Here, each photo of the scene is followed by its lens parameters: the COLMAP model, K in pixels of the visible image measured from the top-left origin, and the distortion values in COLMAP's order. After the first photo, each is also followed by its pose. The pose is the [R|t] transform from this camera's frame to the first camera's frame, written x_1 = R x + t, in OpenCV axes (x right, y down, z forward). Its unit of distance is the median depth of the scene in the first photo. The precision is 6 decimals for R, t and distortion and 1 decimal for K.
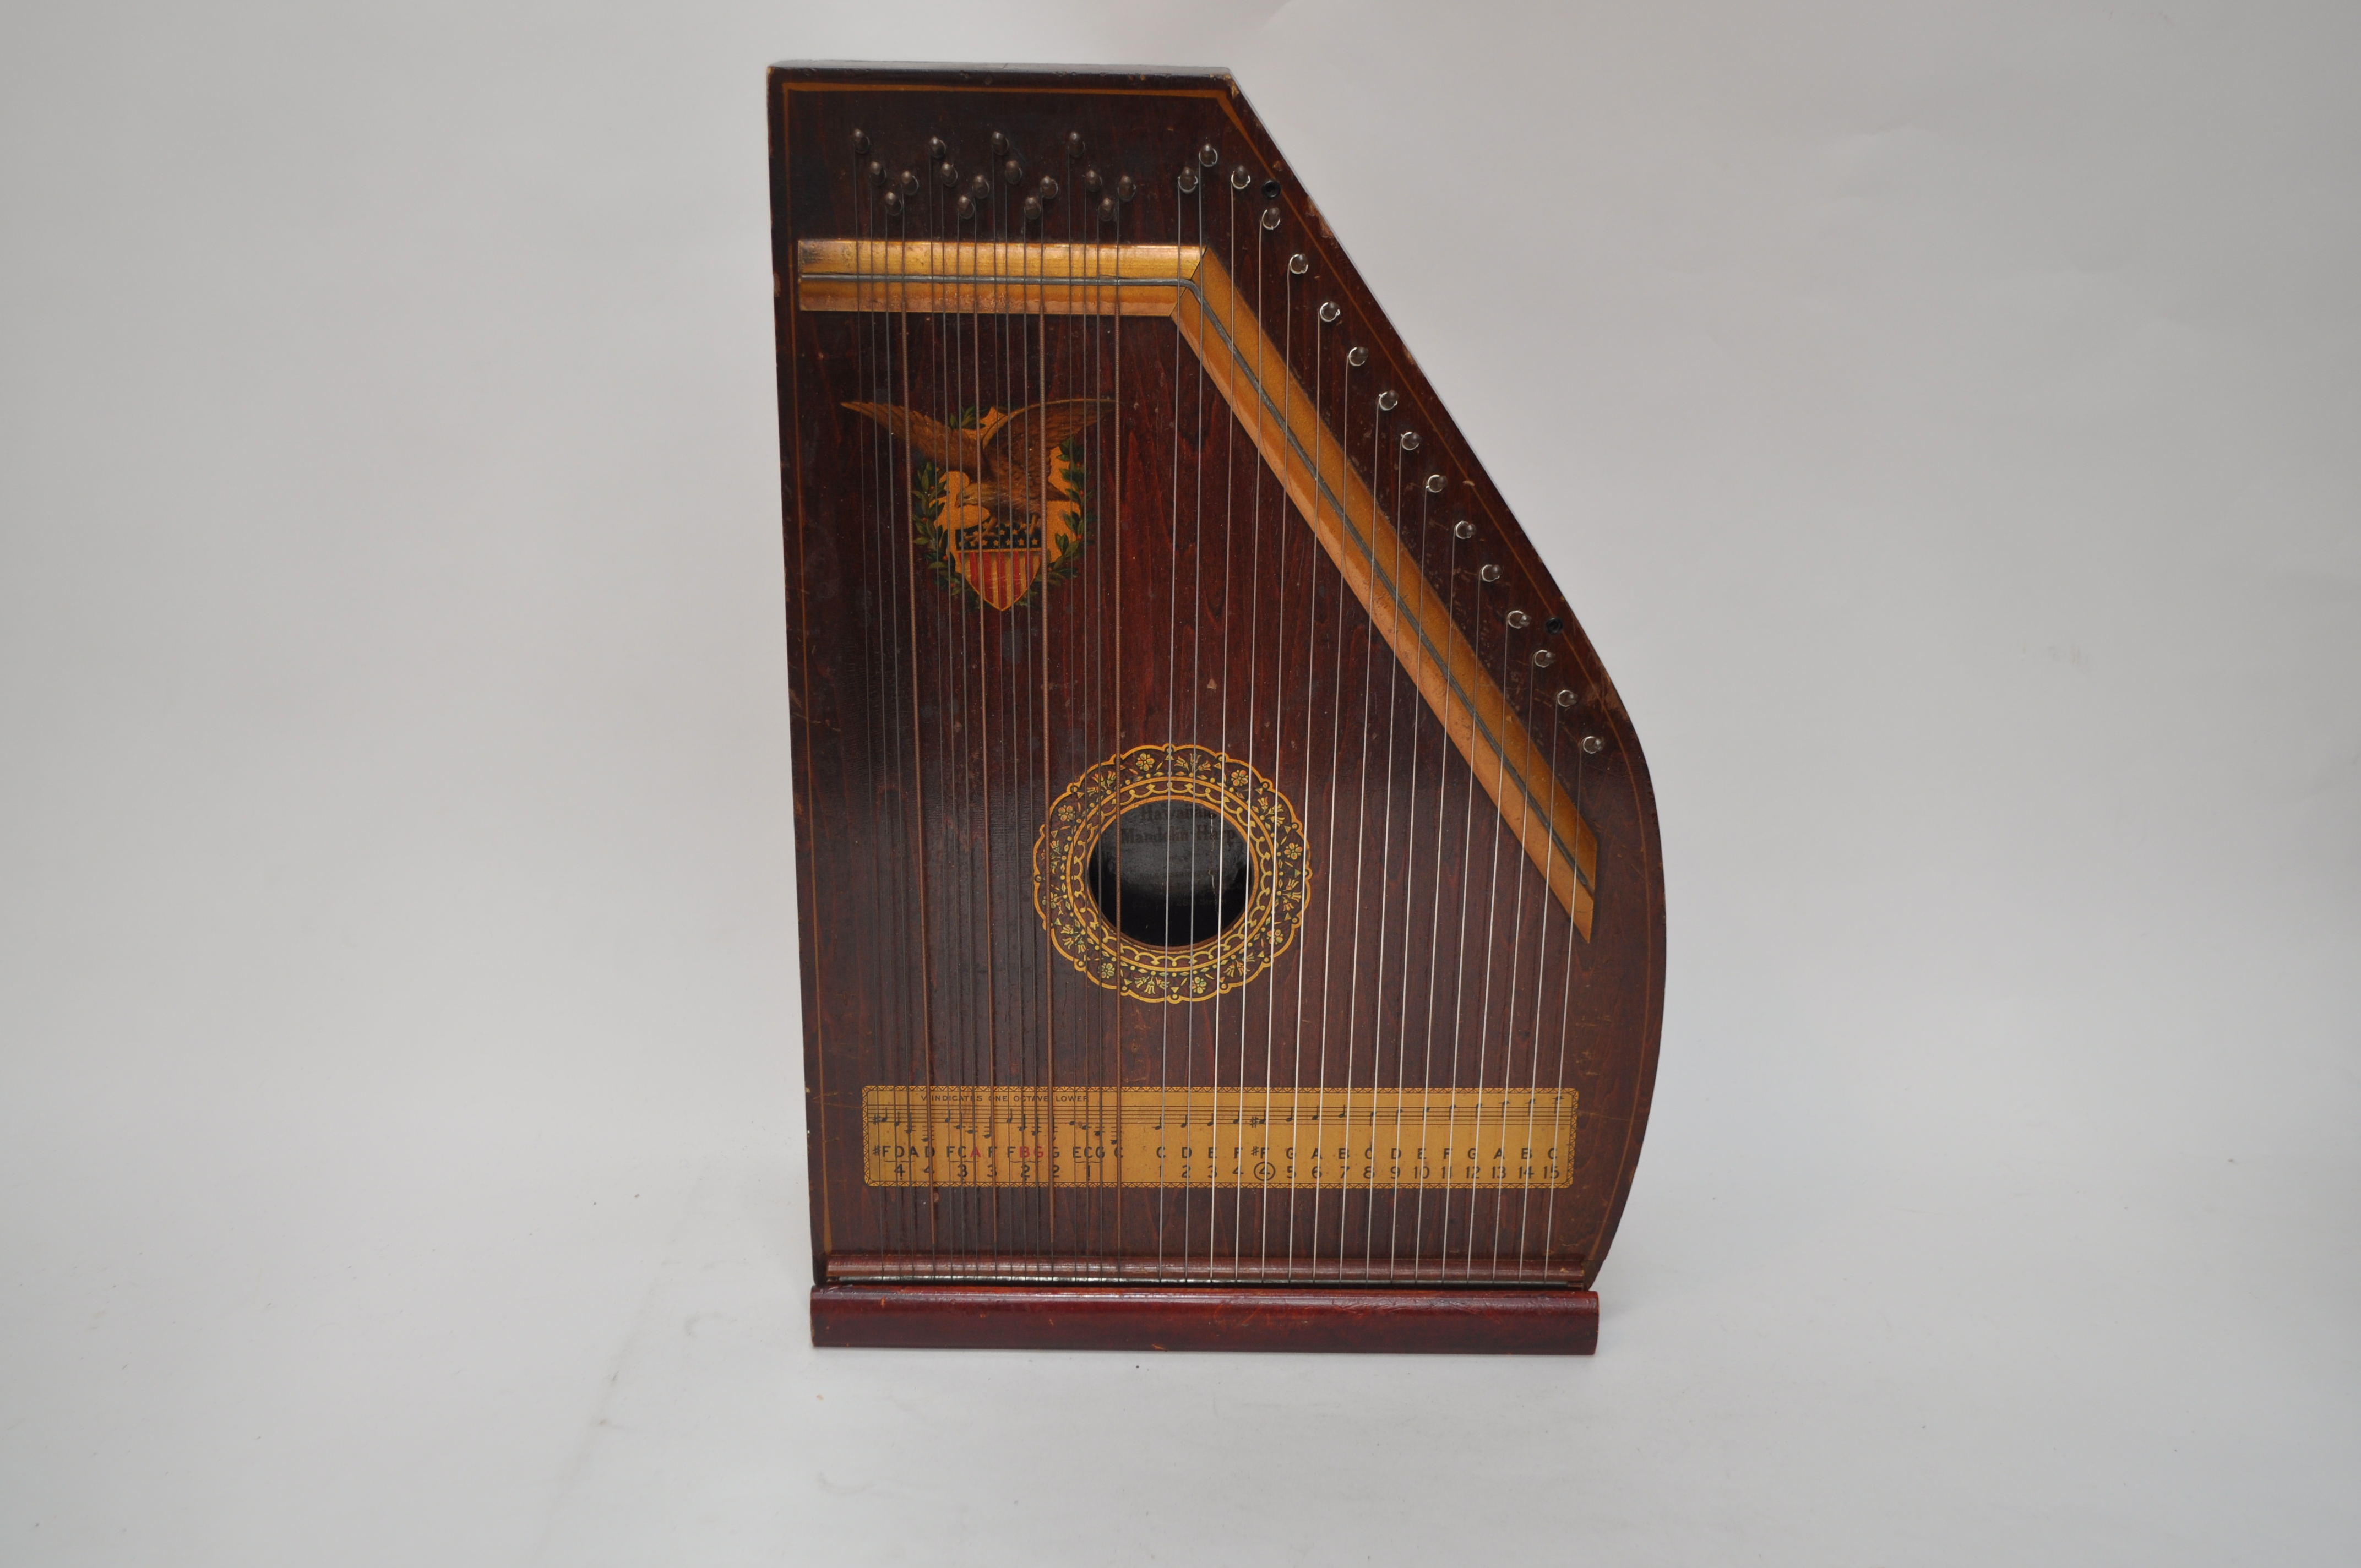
lens RADIAL K [[2554.4, 0, 1178.9], [0, 2554.4, 787.7], [0, 0, 1]] dist [-0.041146, 0.000000]
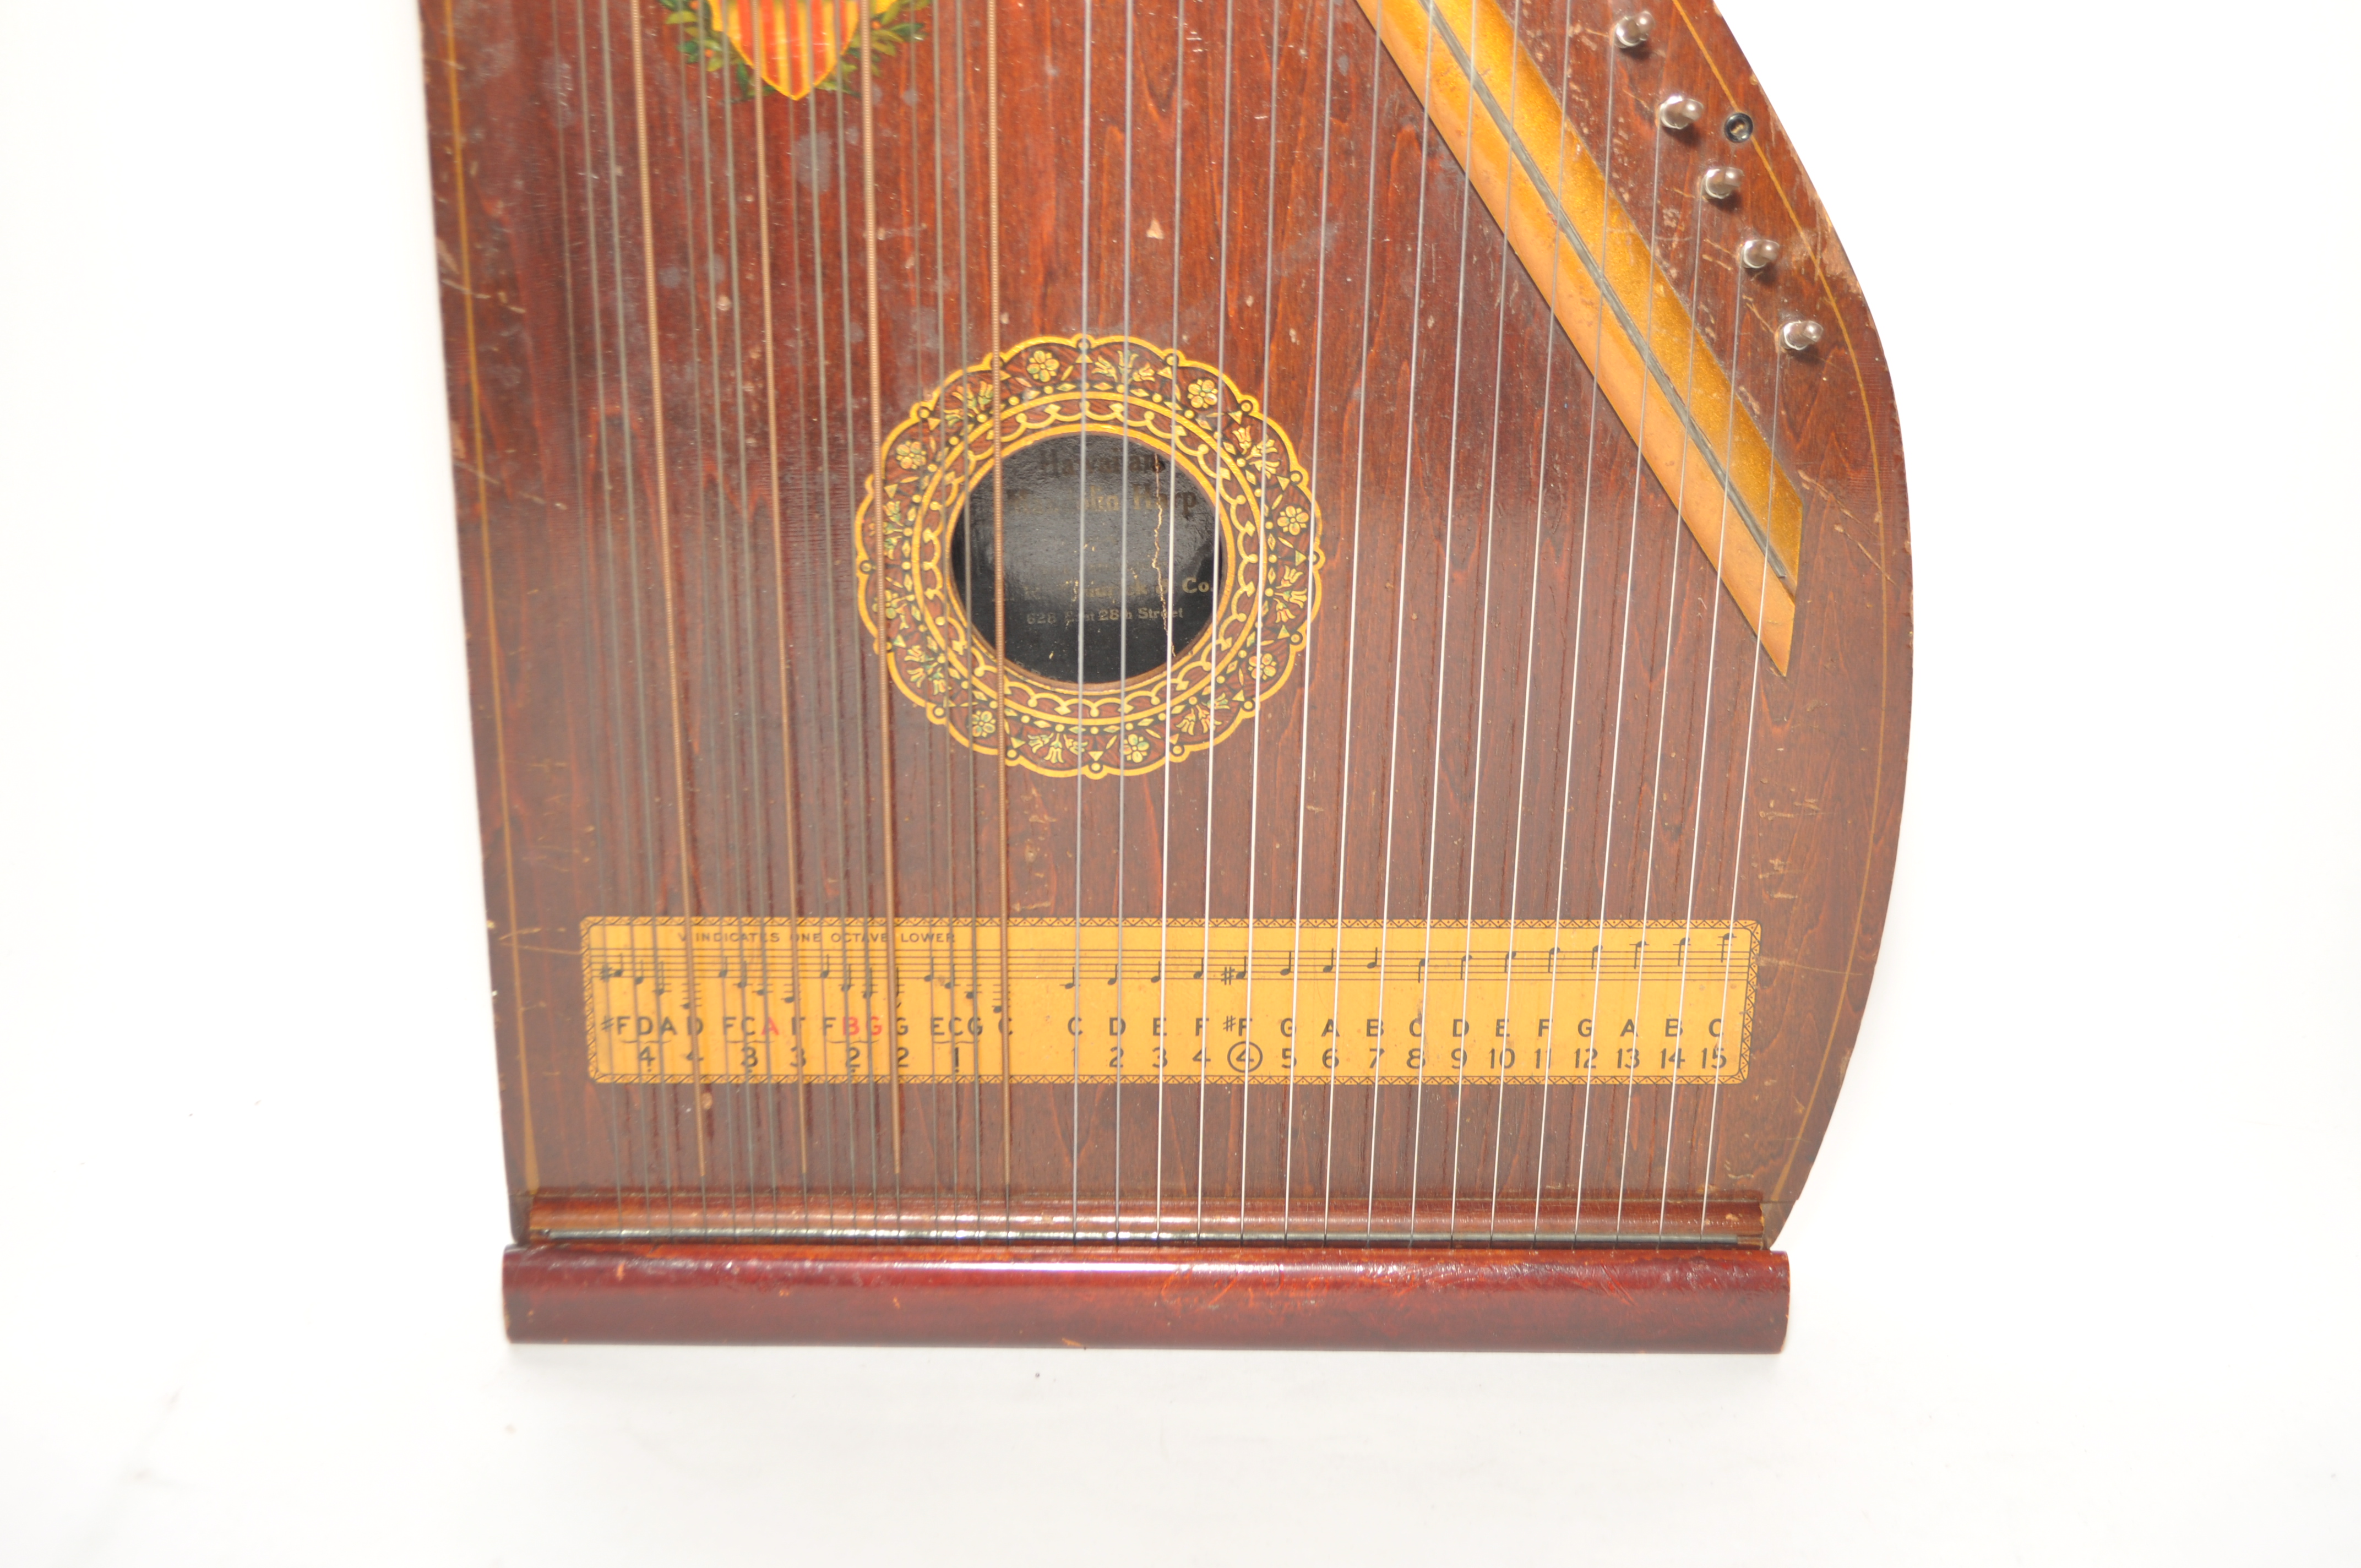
lens RADIAL K [[3152.4, 0, 1168.8], [0, 3152.4, 786.7], [0, 0, 1]] dist [-0.030400, 0.000000]
pose [[0.999969, -0.001268, 0.007778, 0.010054], [0.000839, 0.998491, 0.054914, 0.046823], [-0.007836, -0.054906, 0.998461, 0.265518]]
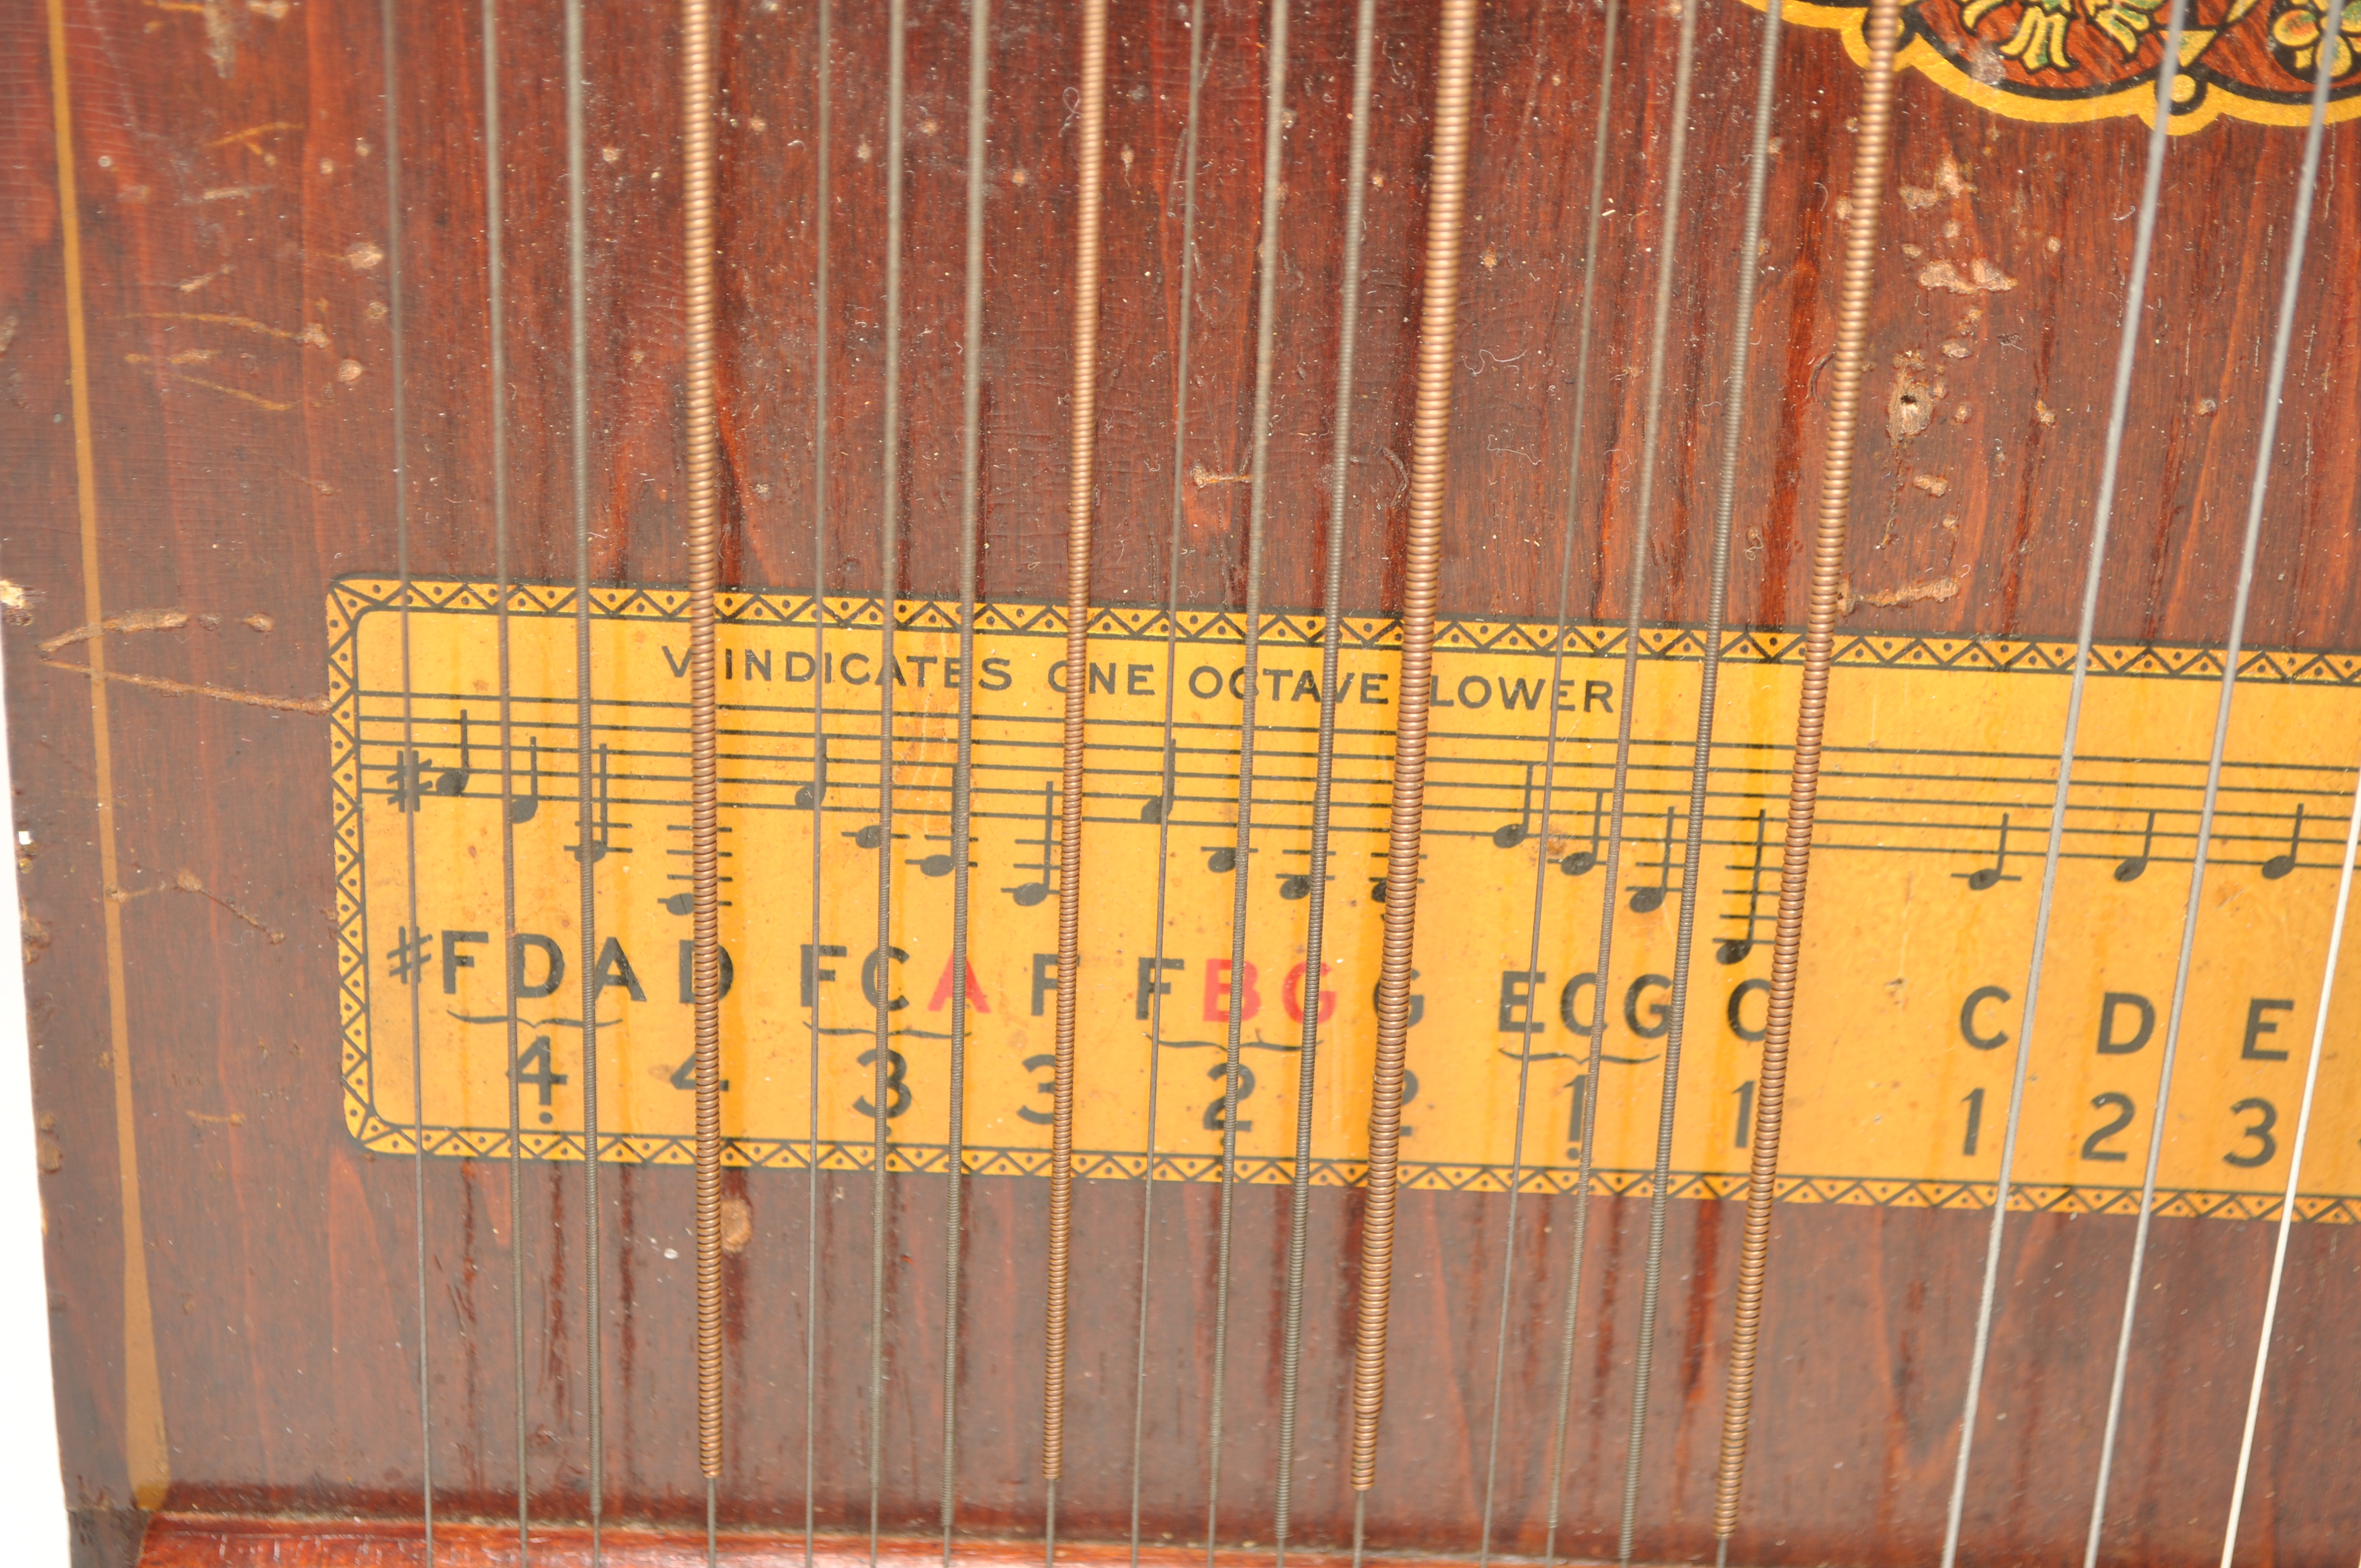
lens RADIAL K [[4277.8, 0, 1179.7], [0, 4277.8, 790.3], [0, 0, 1]] dist [0.044353, 0.000000]
pose [[0.999491, 0.031868, 0.001634, -0.068302], [-0.031905, 0.997103, 0.069046, 0.113167], [0.000571, -0.069063, 0.997612, 0.734164]]
